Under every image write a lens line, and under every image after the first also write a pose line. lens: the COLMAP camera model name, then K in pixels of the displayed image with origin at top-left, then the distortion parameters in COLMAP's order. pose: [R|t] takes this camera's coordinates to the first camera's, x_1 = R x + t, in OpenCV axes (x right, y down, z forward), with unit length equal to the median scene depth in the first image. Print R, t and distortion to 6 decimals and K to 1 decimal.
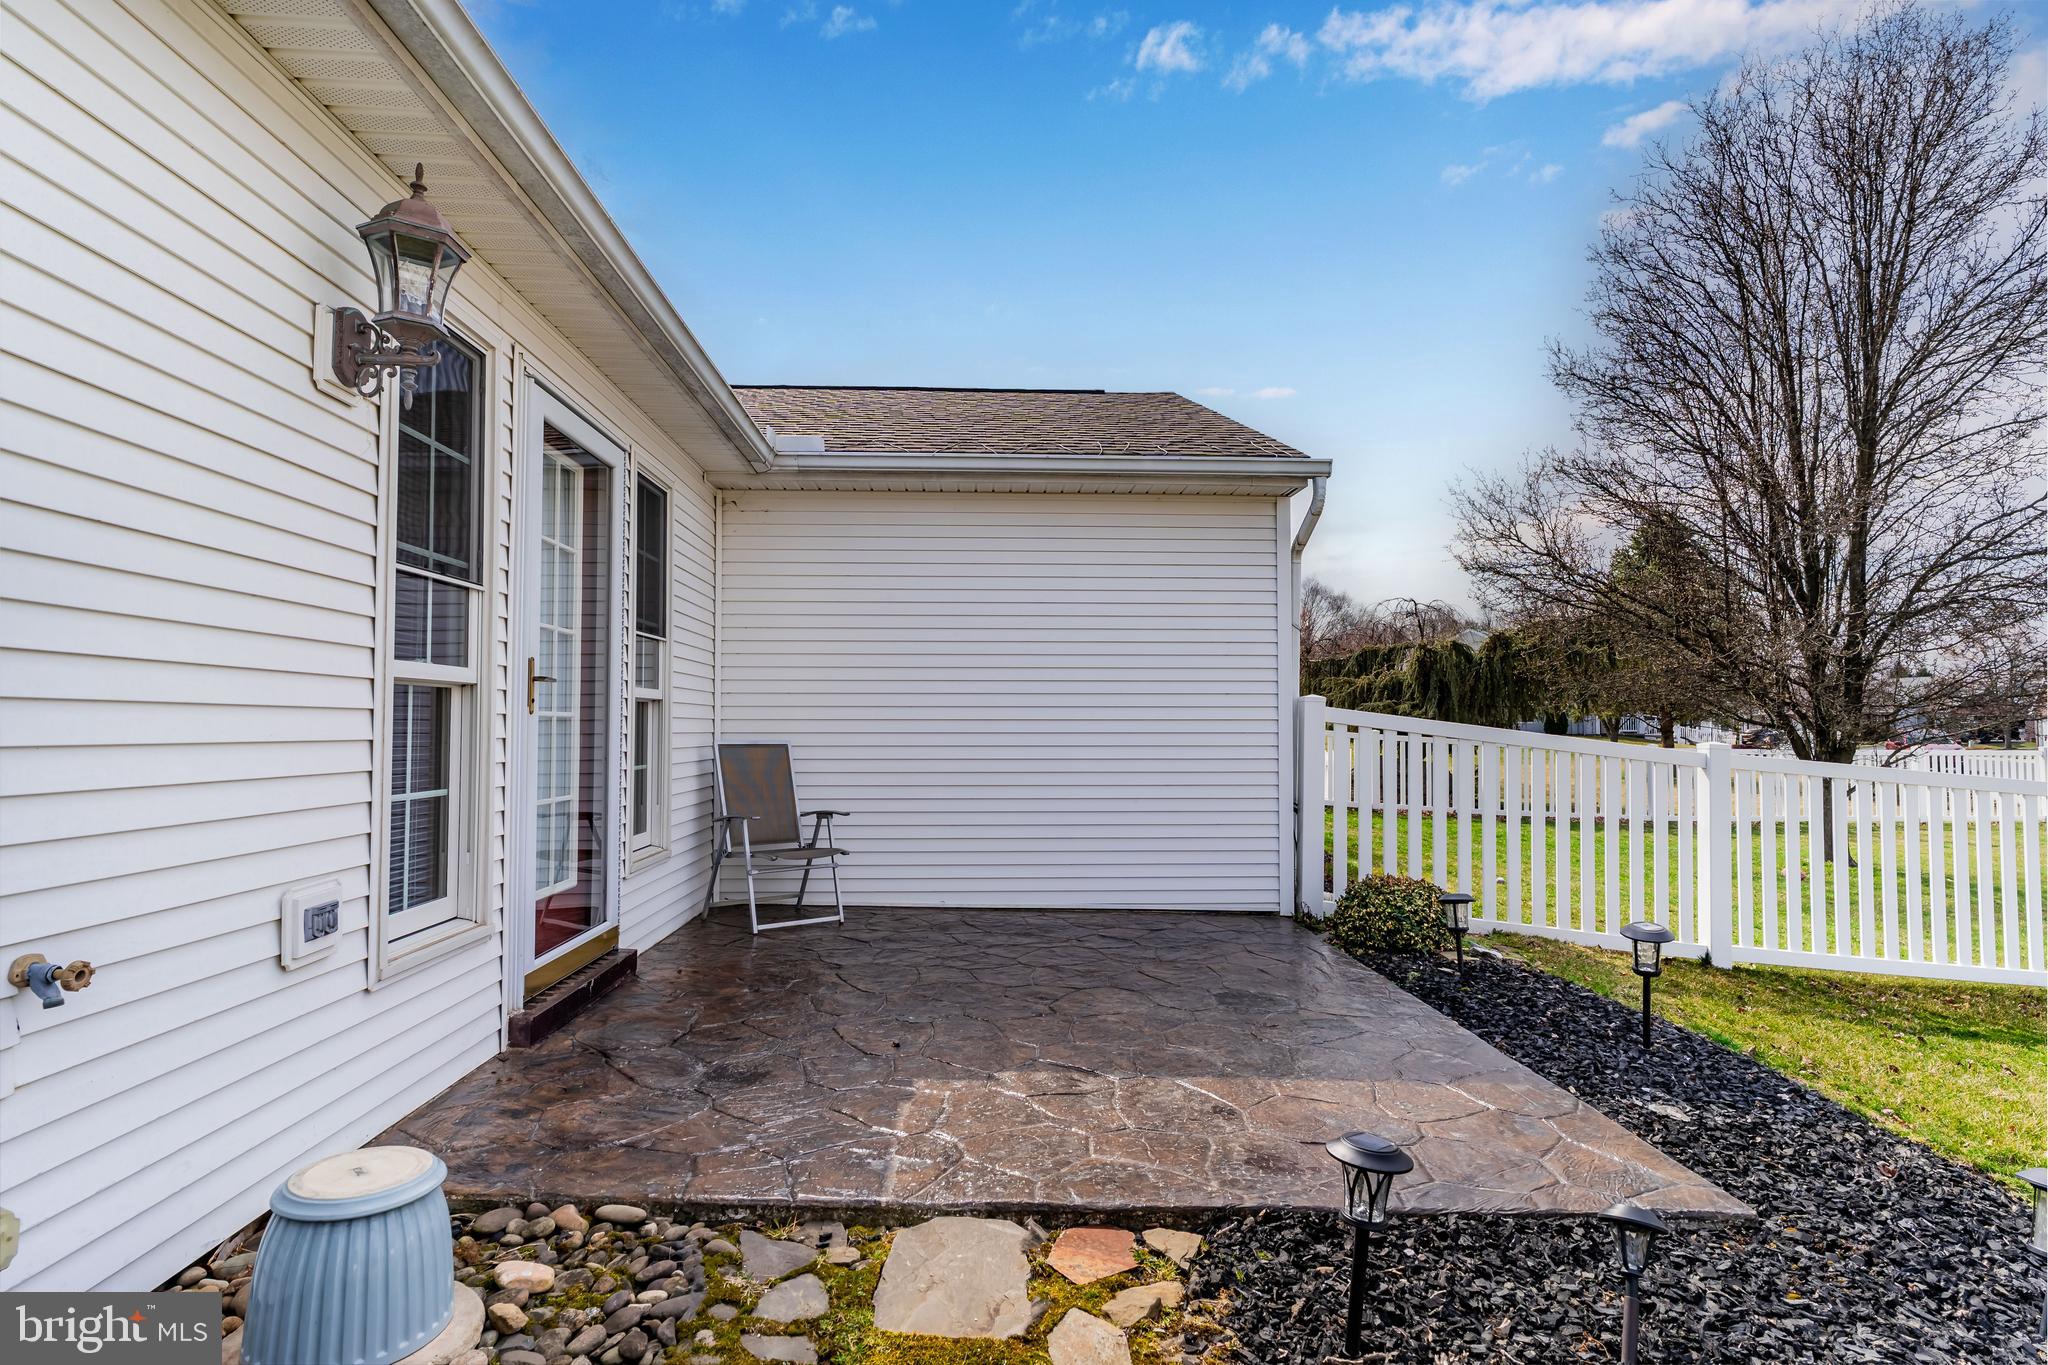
lens RADIAL K [[1074.1, 0, 1013.0], [0, 1074.1, 696.4], [0, 0, 1]] dist [-0.015885, -0.000404]
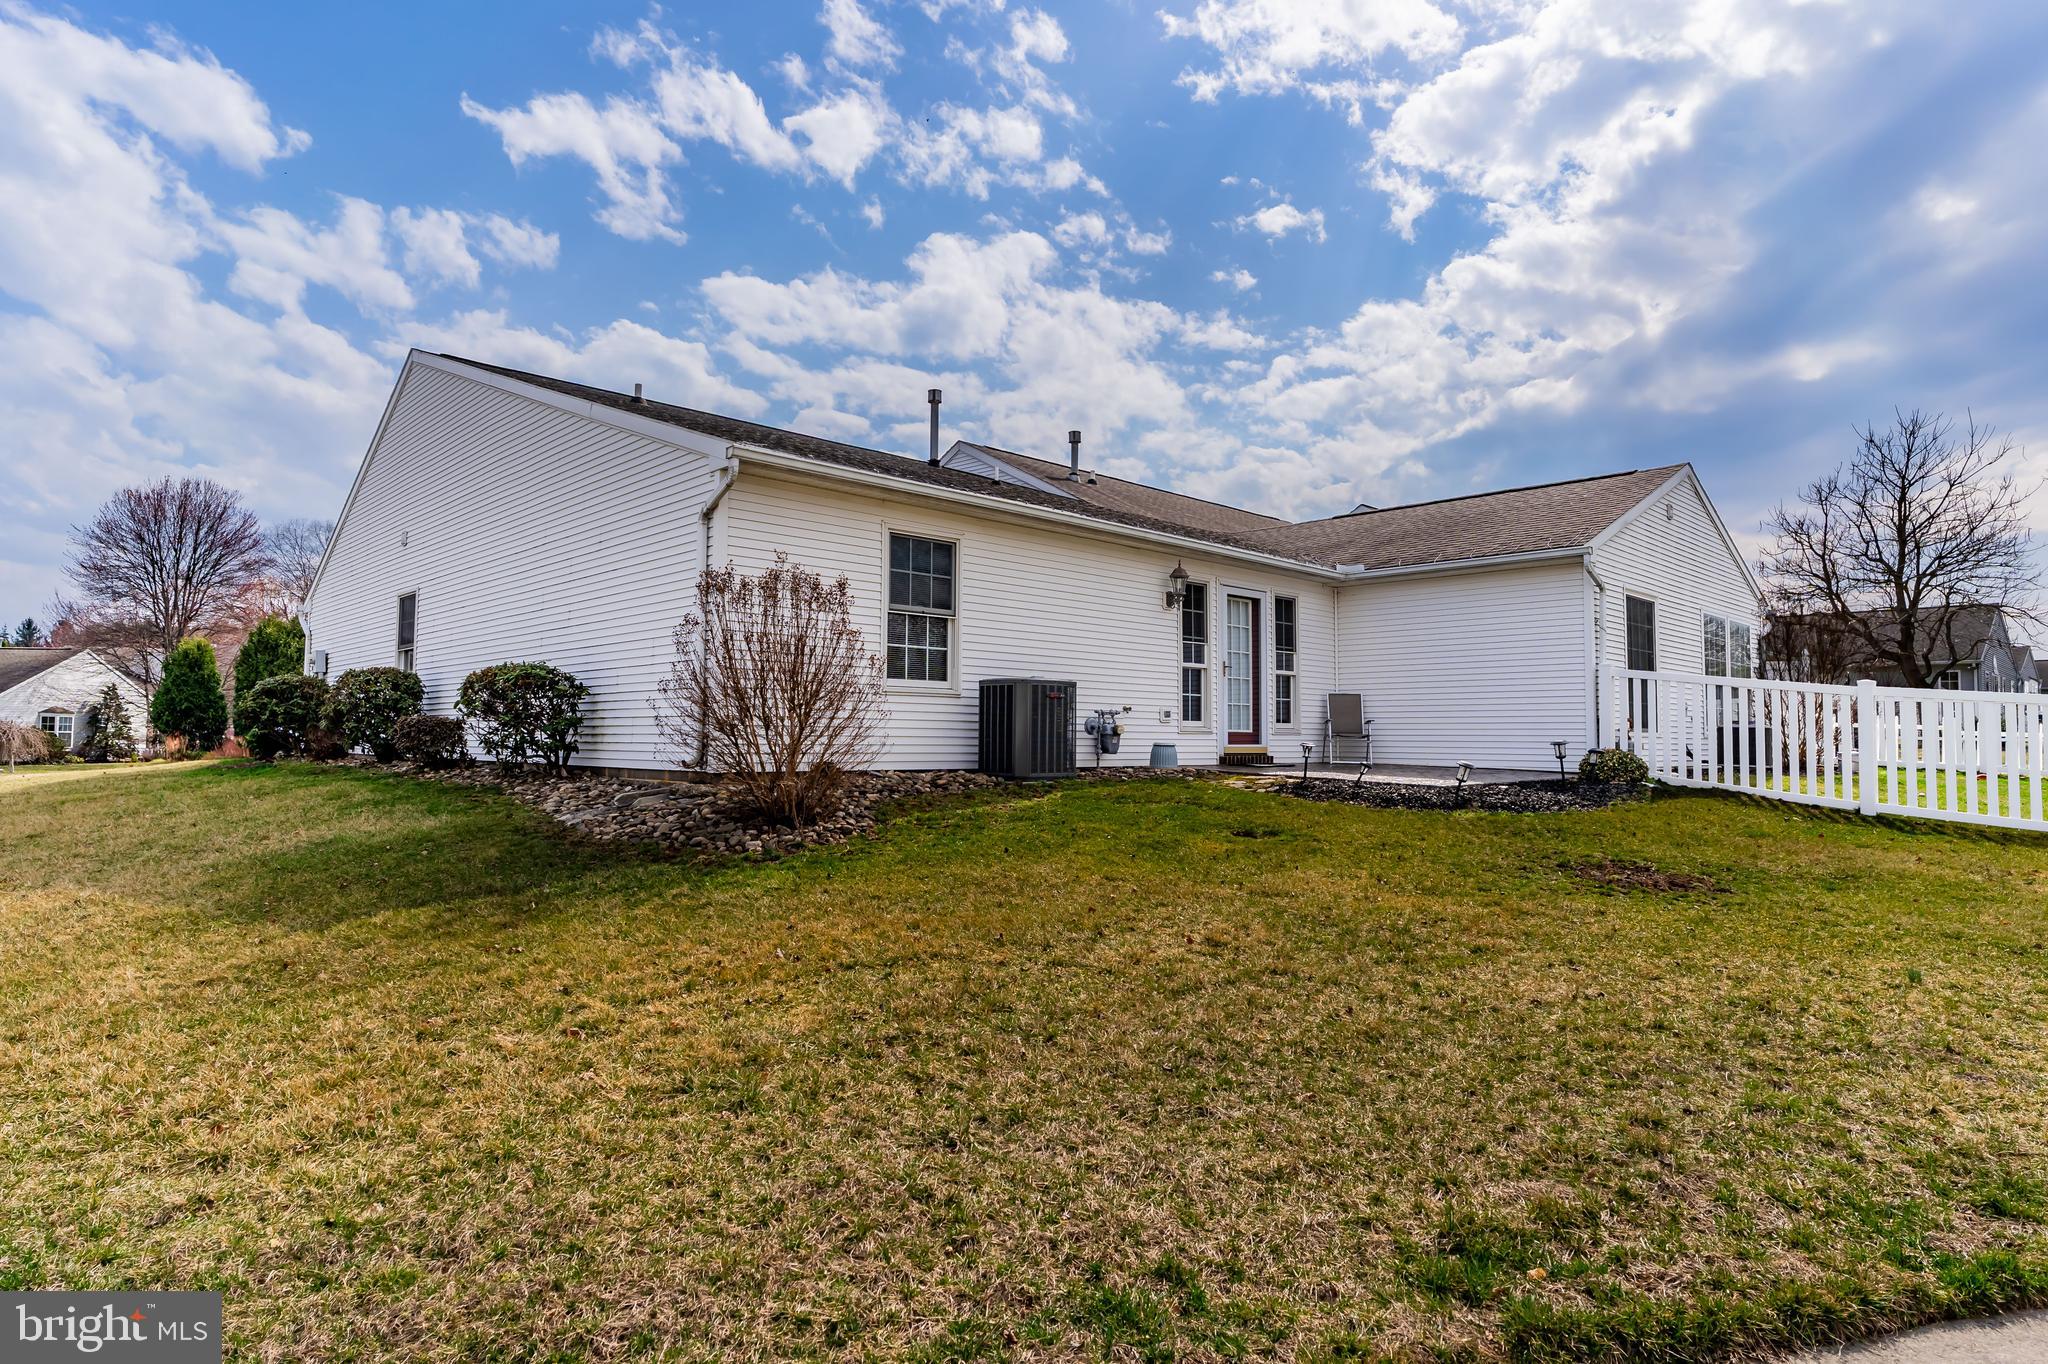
lens RADIAL K [[1074.1, 0, 1013.0], [0, 1074.1, 695.9], [0, 0, 1]] dist [-0.015885, -0.000404]
pose [[0.672921, -0.029738, -0.739116, 2.087184], [0.019481, 0.999557, -0.022481, 0.179107], [0.739458, 0.000729, 0.673203, -2.359620]]
